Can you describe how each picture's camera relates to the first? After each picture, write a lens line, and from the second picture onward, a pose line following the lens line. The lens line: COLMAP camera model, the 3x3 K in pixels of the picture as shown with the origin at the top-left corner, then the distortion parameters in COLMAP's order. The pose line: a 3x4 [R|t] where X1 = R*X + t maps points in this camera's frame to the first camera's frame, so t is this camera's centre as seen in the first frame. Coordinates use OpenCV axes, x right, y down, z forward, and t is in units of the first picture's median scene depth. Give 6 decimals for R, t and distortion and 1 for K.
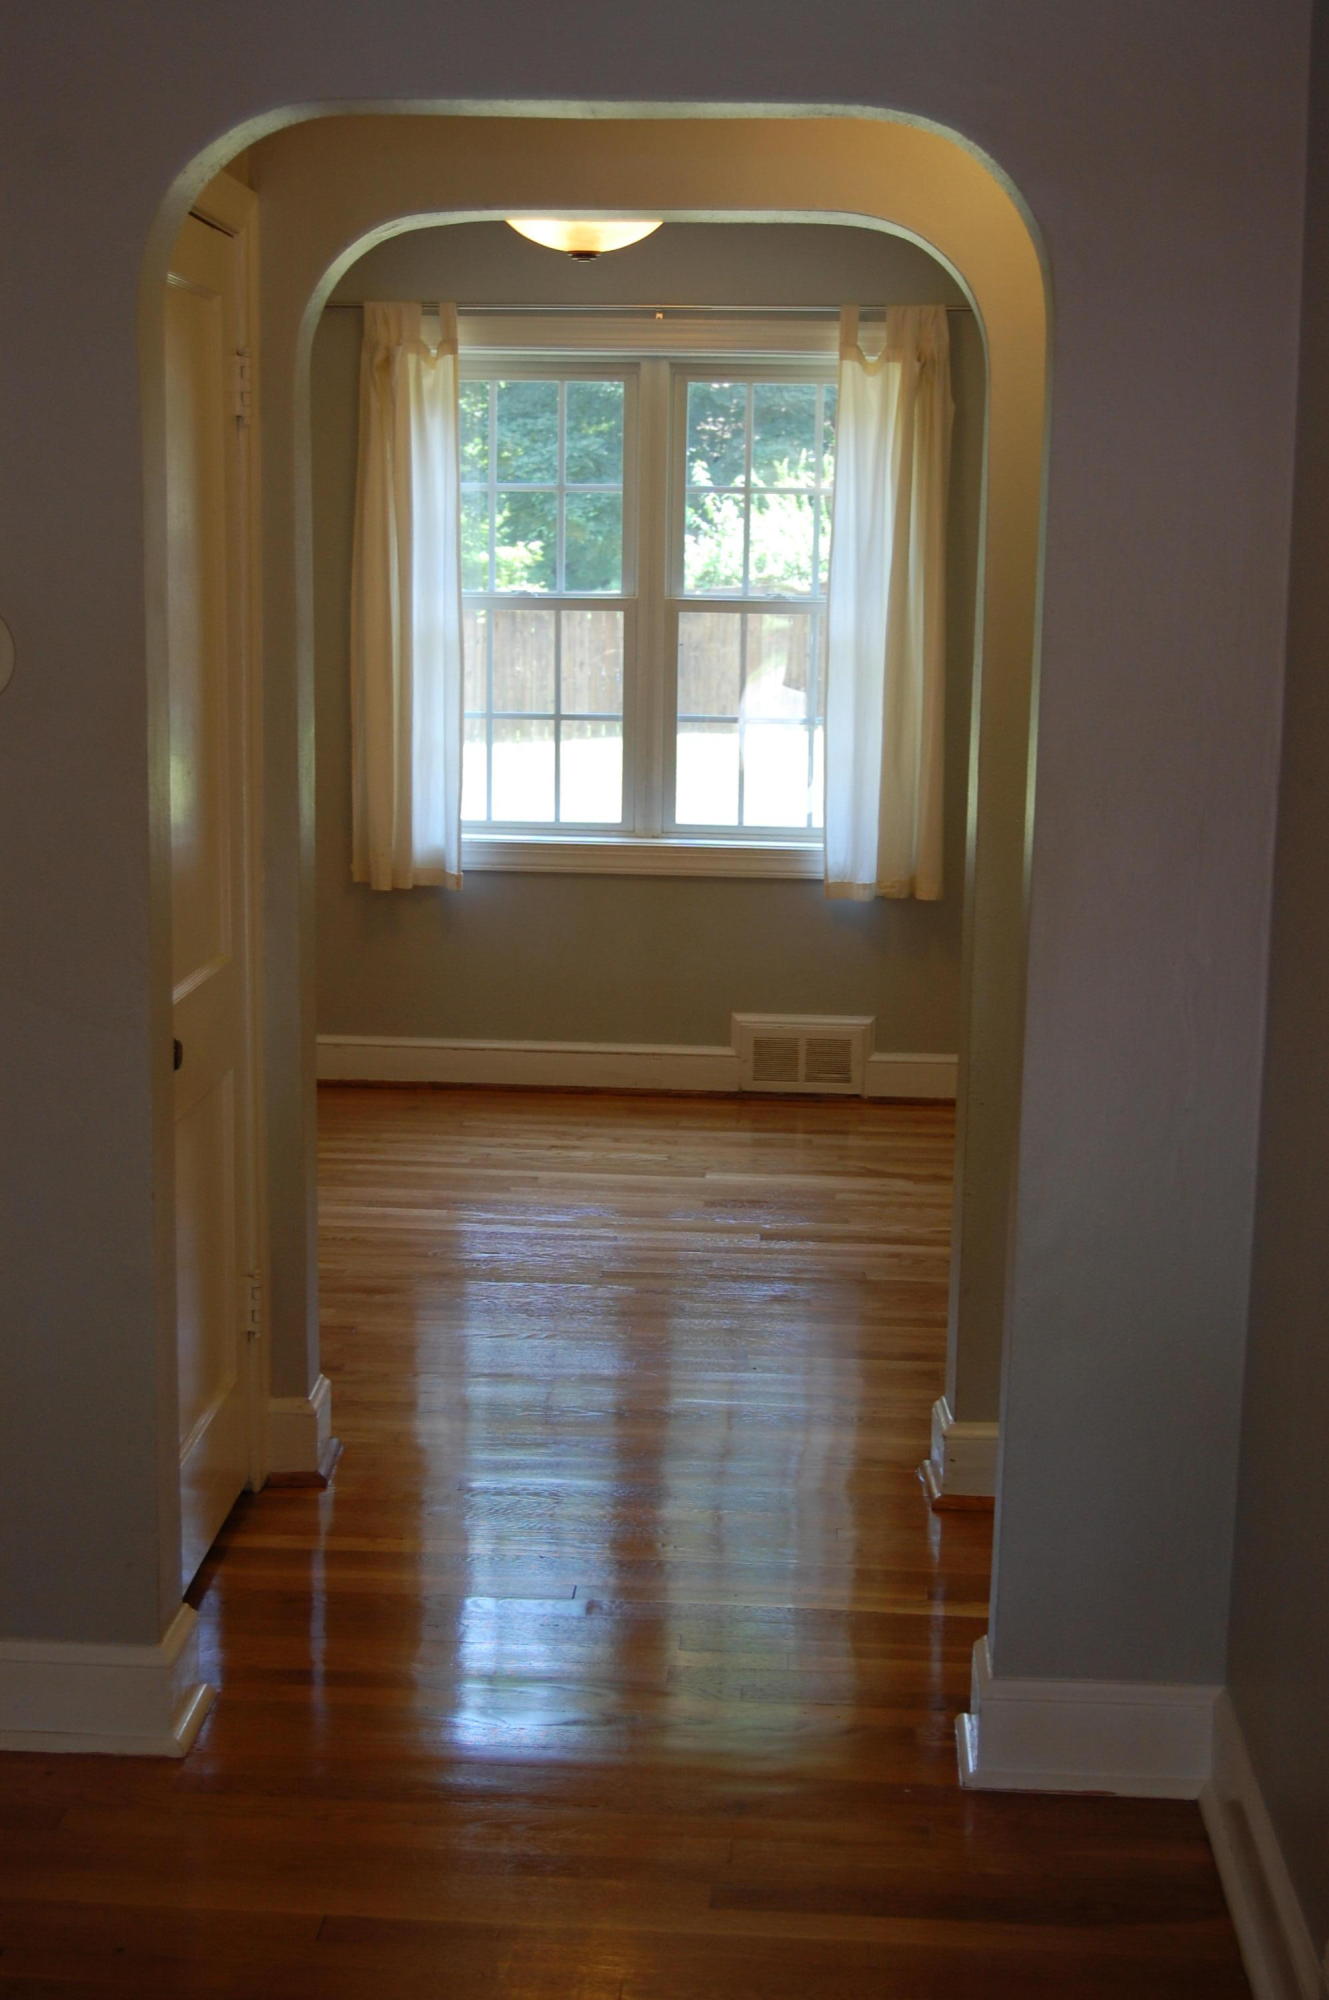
lens RADIAL K [[2790.2, 0, 657.9], [0, 2790.2, 1005.8], [0, 0, 1]] dist [-0.031490, 0.000000]
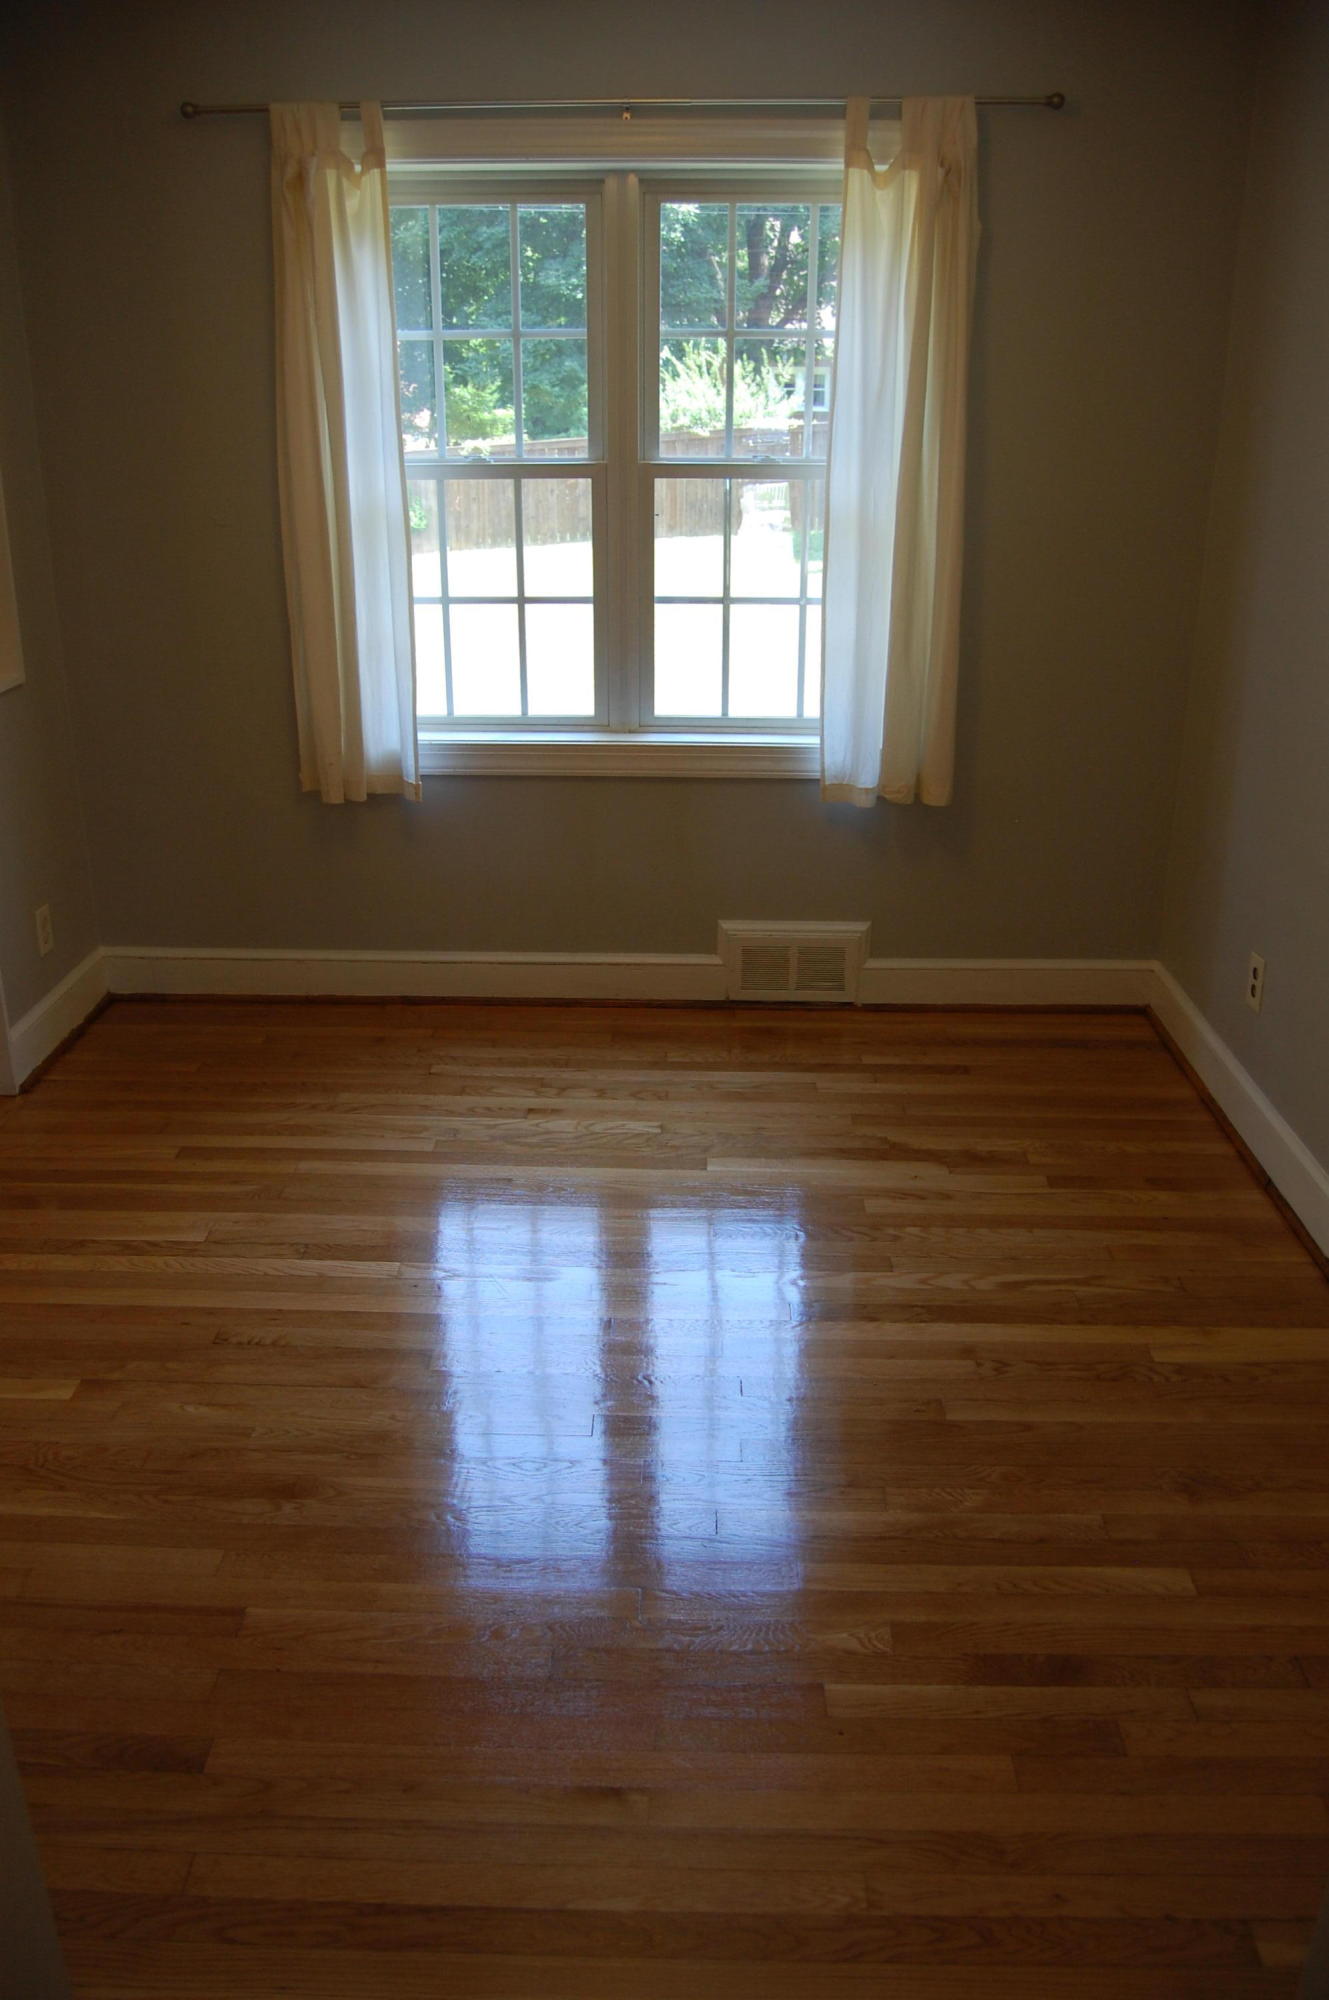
lens RADIAL K [[1574.6, 0, 658.6], [0, 1574.6, 1010.3], [0, 0, 1]] dist [-0.094891, 0.035170]
pose [[0.999238, -0.025669, 0.029413, -0.010058], [0.019055, 0.978279, 0.206414, -0.079344], [-0.034073, -0.205696, 0.978023, 0.489431]]
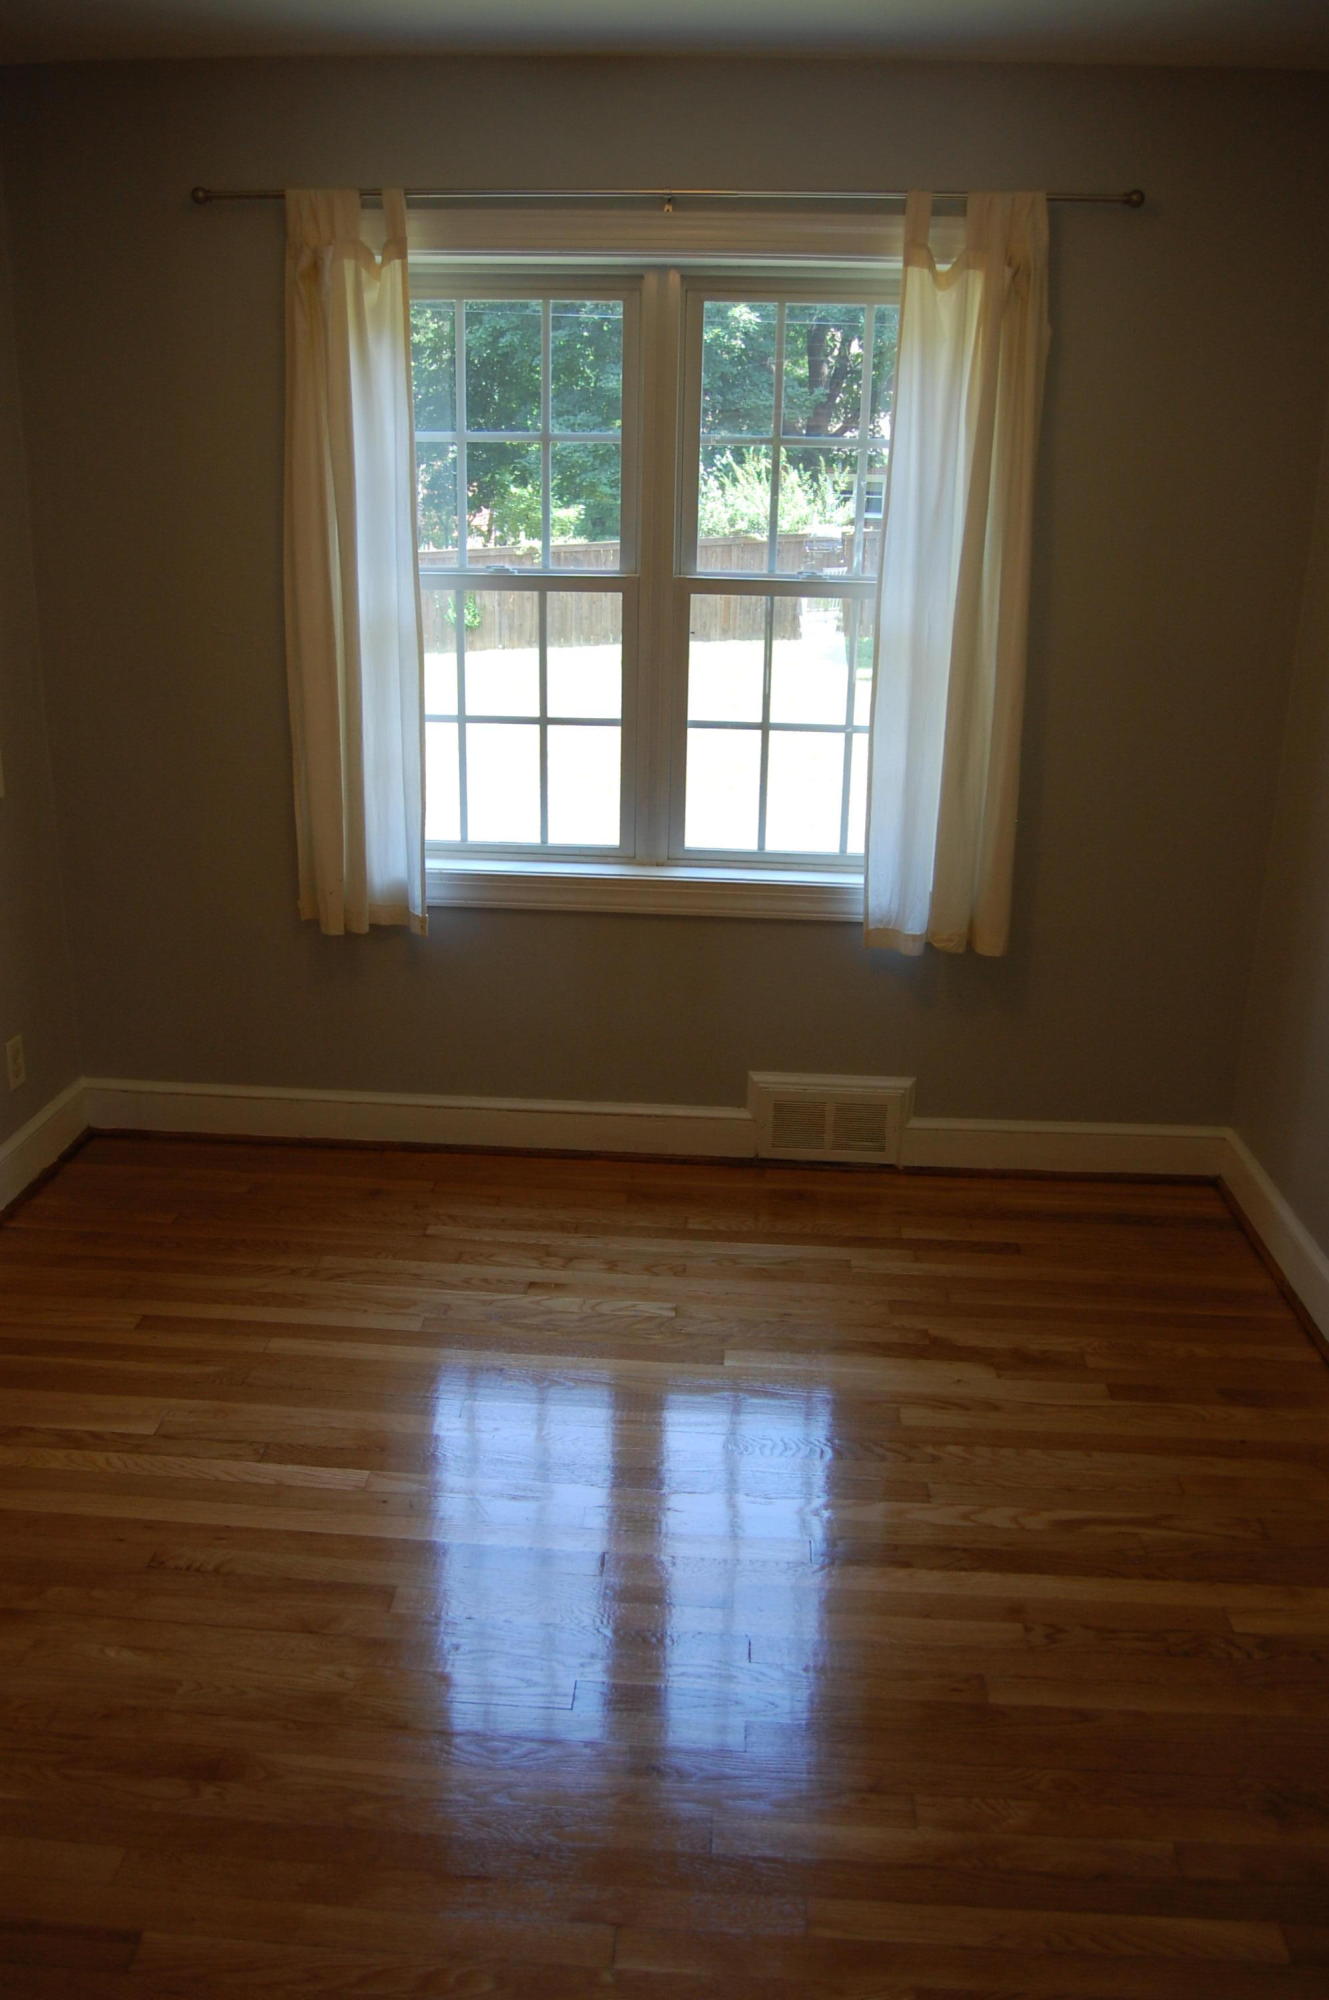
lens RADIAL K [[1574.6, 0, 662.5], [0, 1574.6, 1006.6], [0, 0, 1]] dist [-0.094891, 0.035170]
pose [[0.999986, 0.003812, 0.003615, -0.001781], [-0.004297, 0.989372, 0.145346, -0.089561], [-0.003022, -0.145360, 0.989374, 0.537407]]
